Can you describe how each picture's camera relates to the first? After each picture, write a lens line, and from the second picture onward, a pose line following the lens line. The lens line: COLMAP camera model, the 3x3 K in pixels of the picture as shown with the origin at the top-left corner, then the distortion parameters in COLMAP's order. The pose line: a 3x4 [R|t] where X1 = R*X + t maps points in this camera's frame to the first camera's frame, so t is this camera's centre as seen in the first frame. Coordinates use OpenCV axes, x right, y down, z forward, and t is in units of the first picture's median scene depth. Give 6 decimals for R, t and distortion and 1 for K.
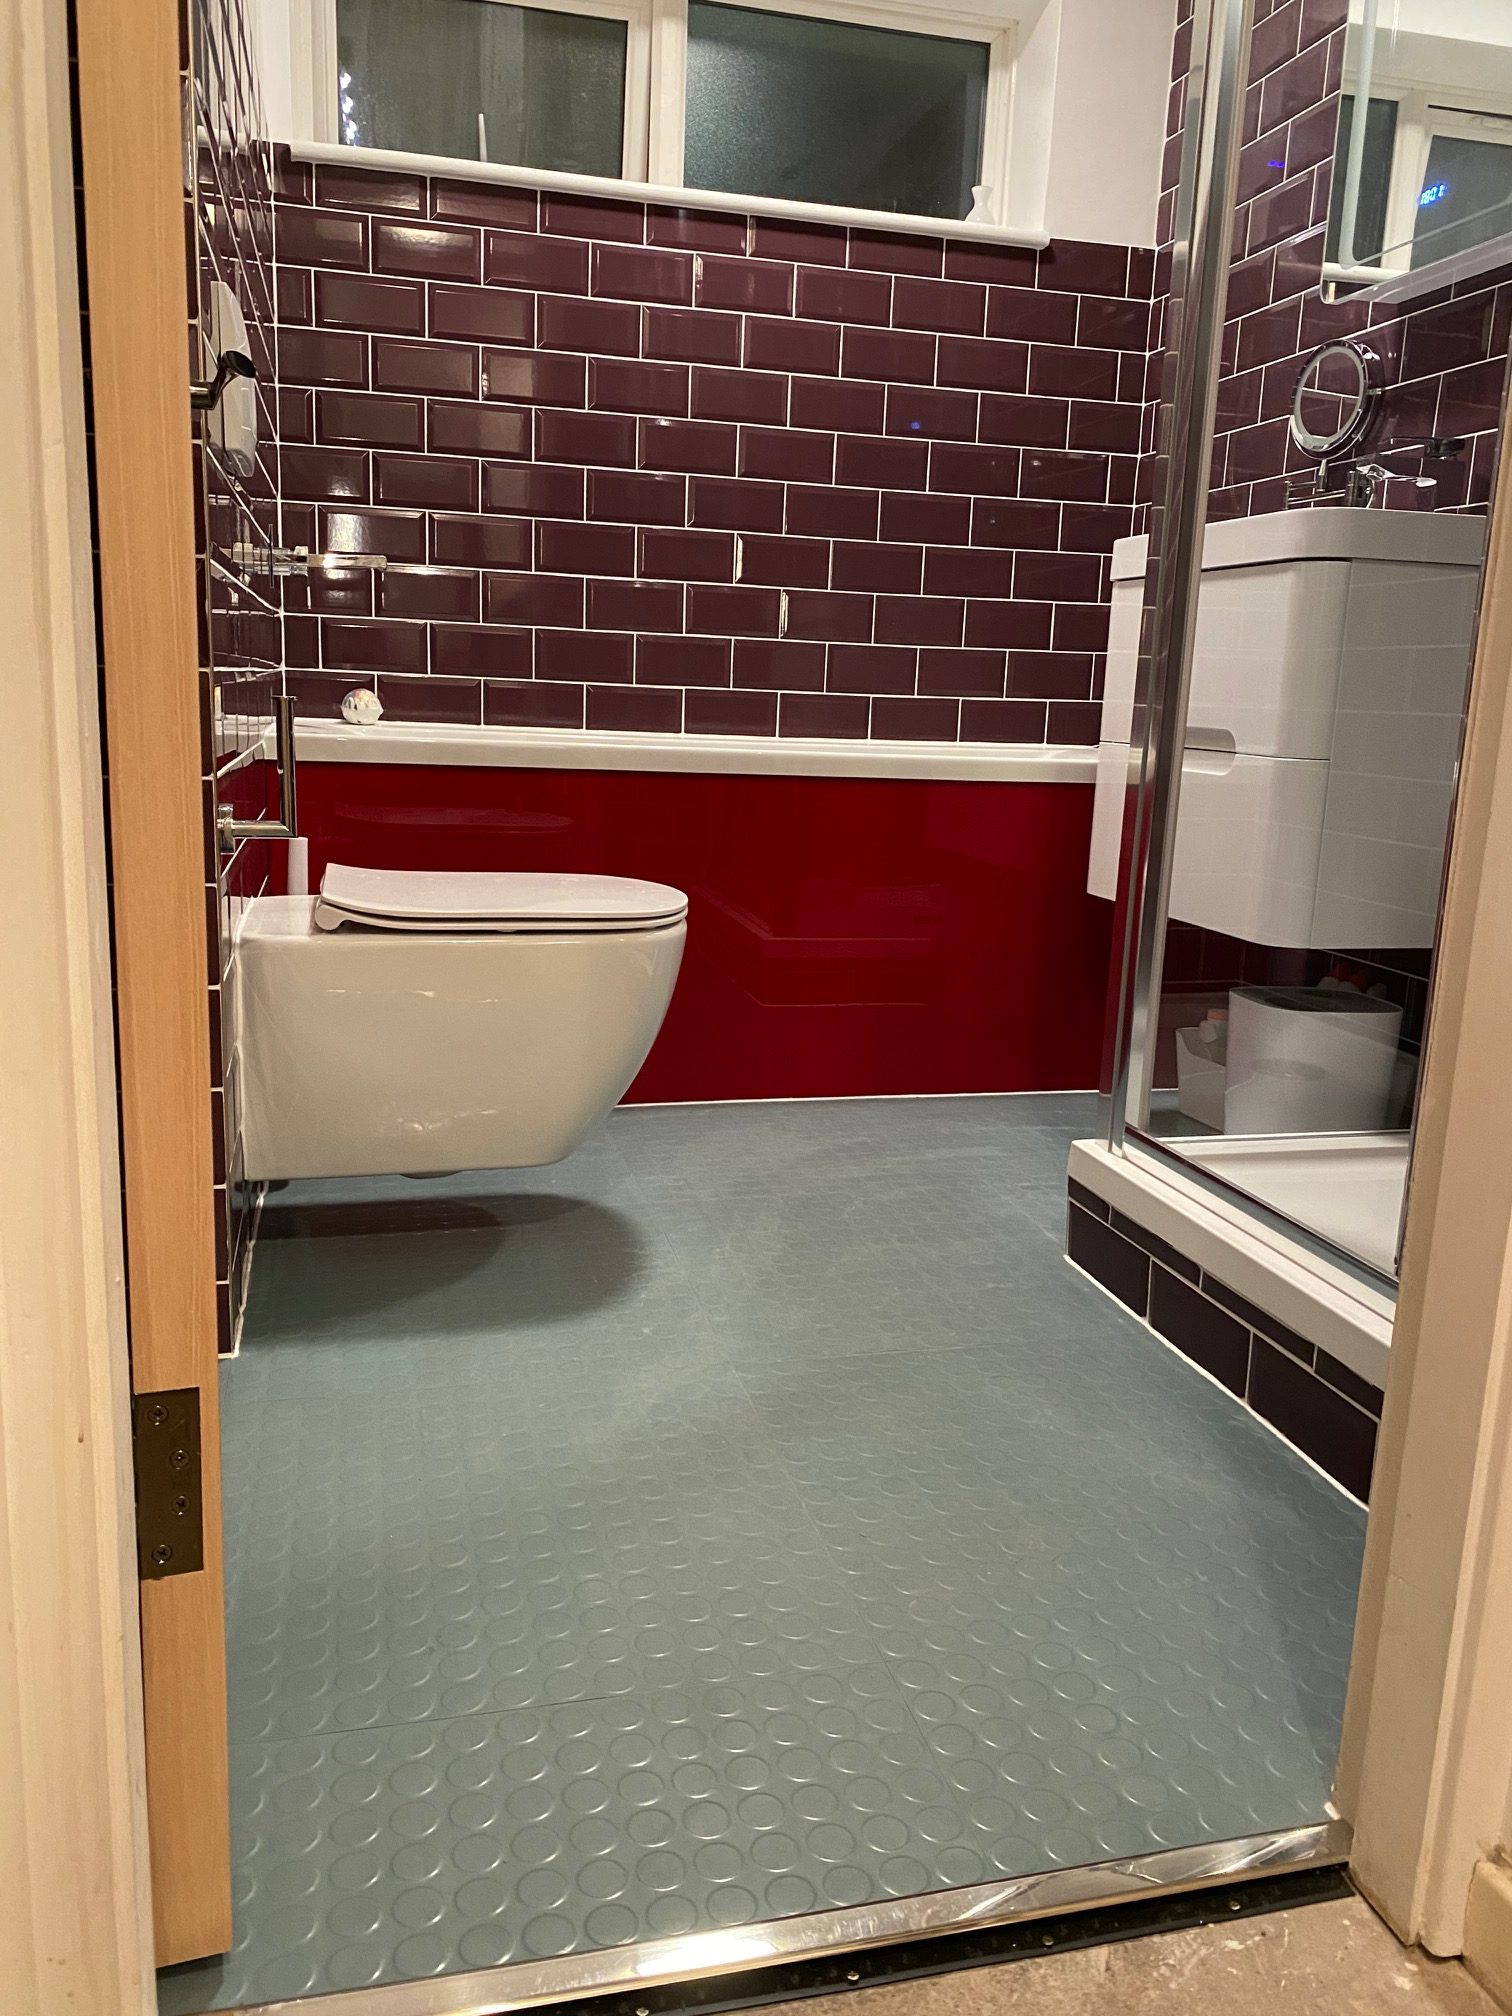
lens RADIAL K [[1550.9, 0, 759.7], [0, 1550.9, 1007.2], [0, 0, 1]] dist [0.064787, -0.031289]
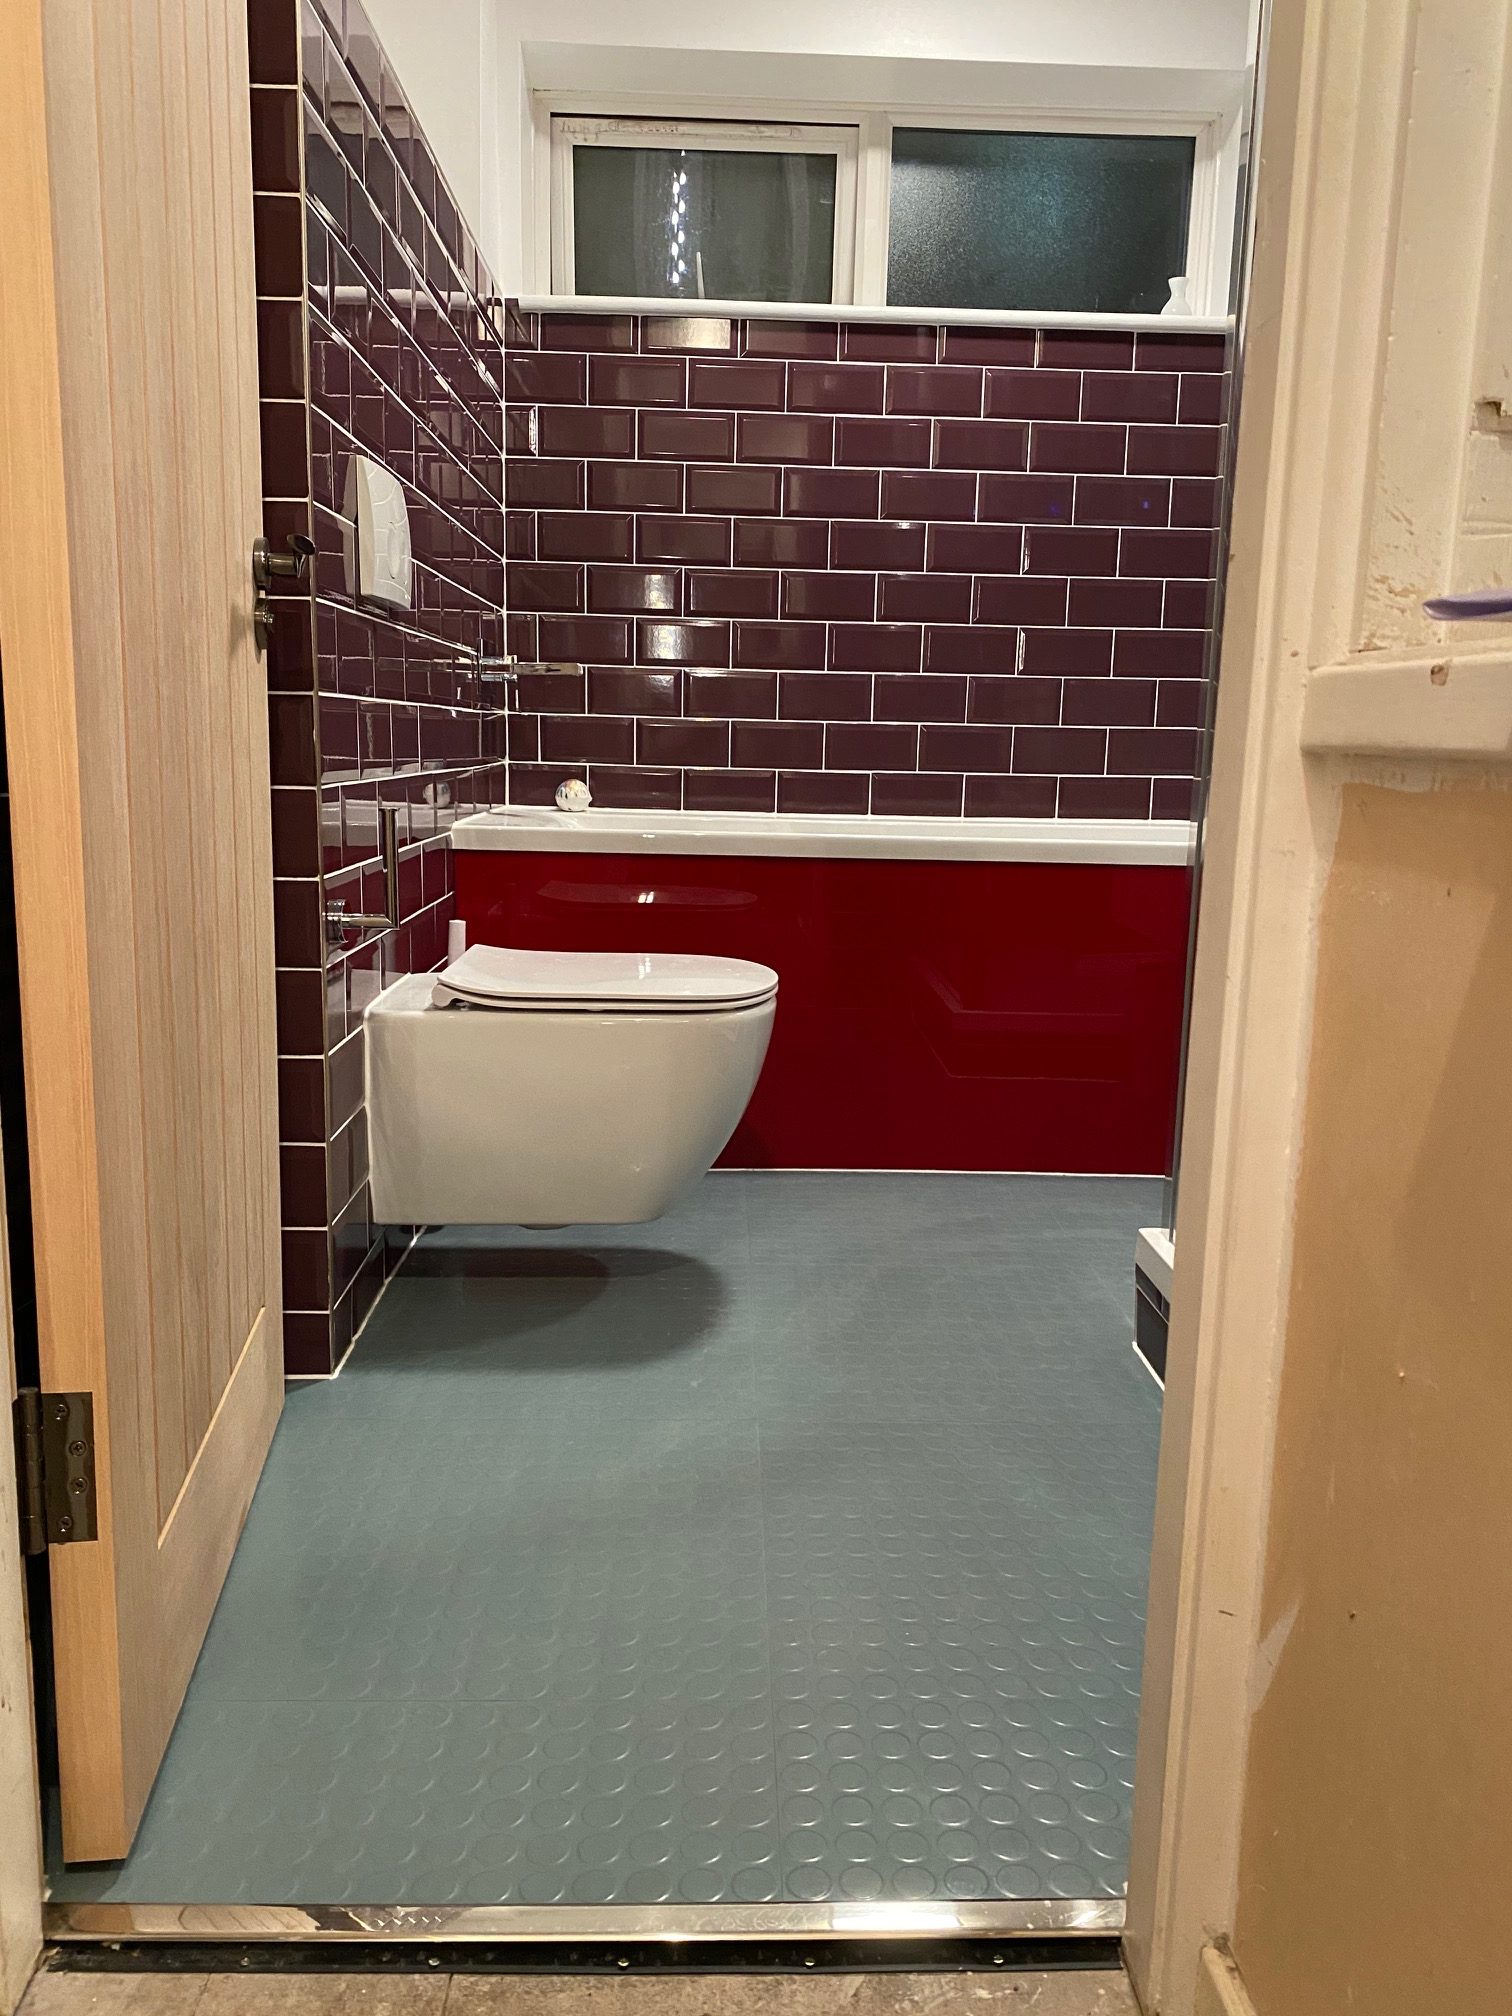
lens RADIAL K [[1550.9, 0, 752.0], [0, 1550.9, 1010.5], [0, 0, 1]] dist [0.064787, -0.031289]
pose [[0.973549, 0.022500, -0.227366, 0.172405], [-0.030215, 0.999078, -0.030509, -0.016096], [0.226470, 0.036572, 0.973331, -0.046534]]
